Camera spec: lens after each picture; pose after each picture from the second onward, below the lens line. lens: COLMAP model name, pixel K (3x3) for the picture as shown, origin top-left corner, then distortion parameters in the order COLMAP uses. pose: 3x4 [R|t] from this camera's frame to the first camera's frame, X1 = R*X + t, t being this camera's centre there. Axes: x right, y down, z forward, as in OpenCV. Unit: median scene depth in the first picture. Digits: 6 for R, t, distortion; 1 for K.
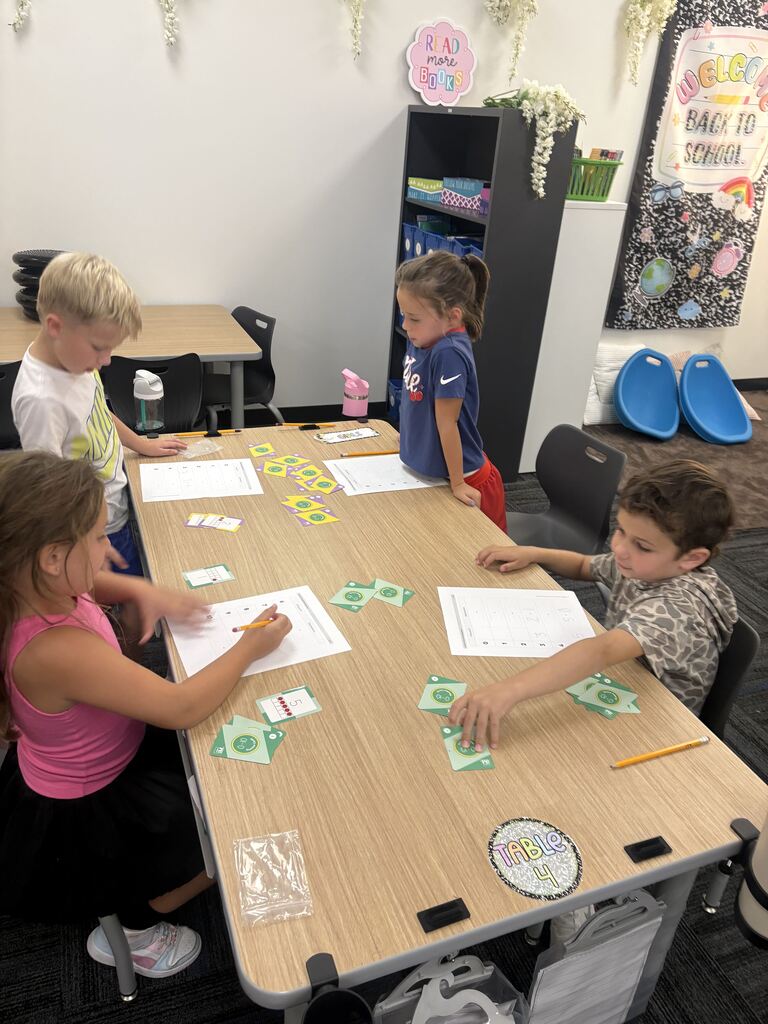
lens RADIAL K [[768.3, 0, 384.0], [0, 768.3, 512.0], [0, 0, 1]] dist [0.072478, -0.079628]
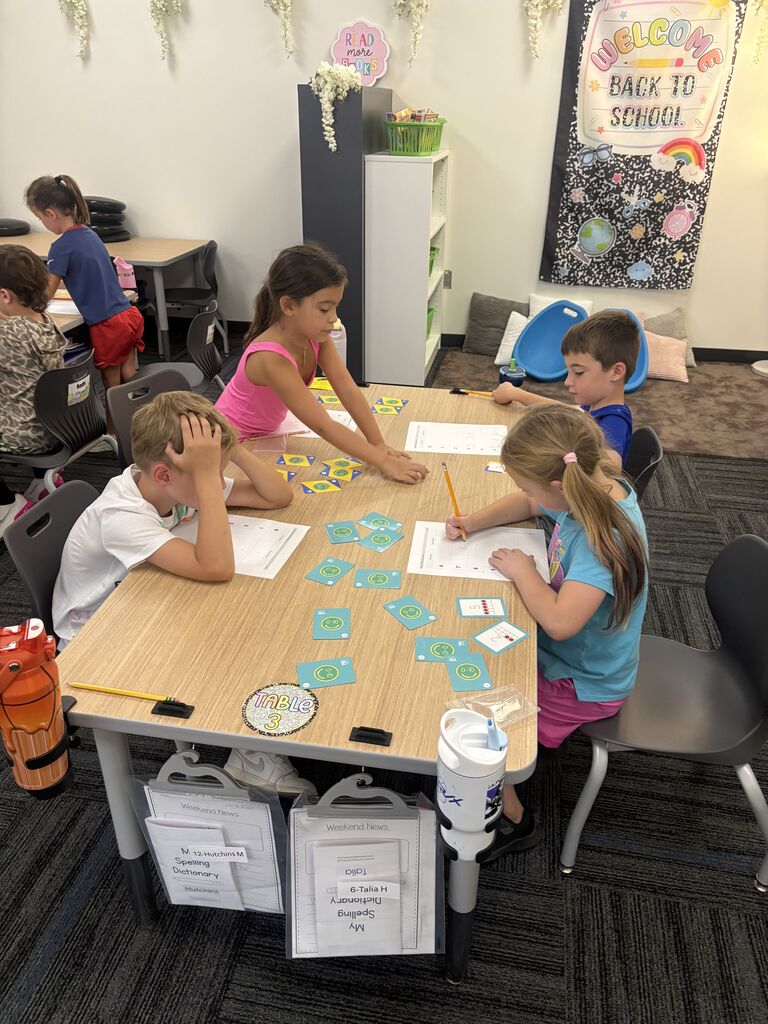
lens RADIAL K [[768.3, 0, 384.0], [0, 768.3, 512.0], [0, 0, 1]] dist [0.072478, -0.079628]
pose [[0.857640, 0.191304, -0.477343, 0.695615], [-0.194541, 0.979943, 0.043198, 0.080638], [0.476032, 0.055815, 0.877655, -0.053608]]
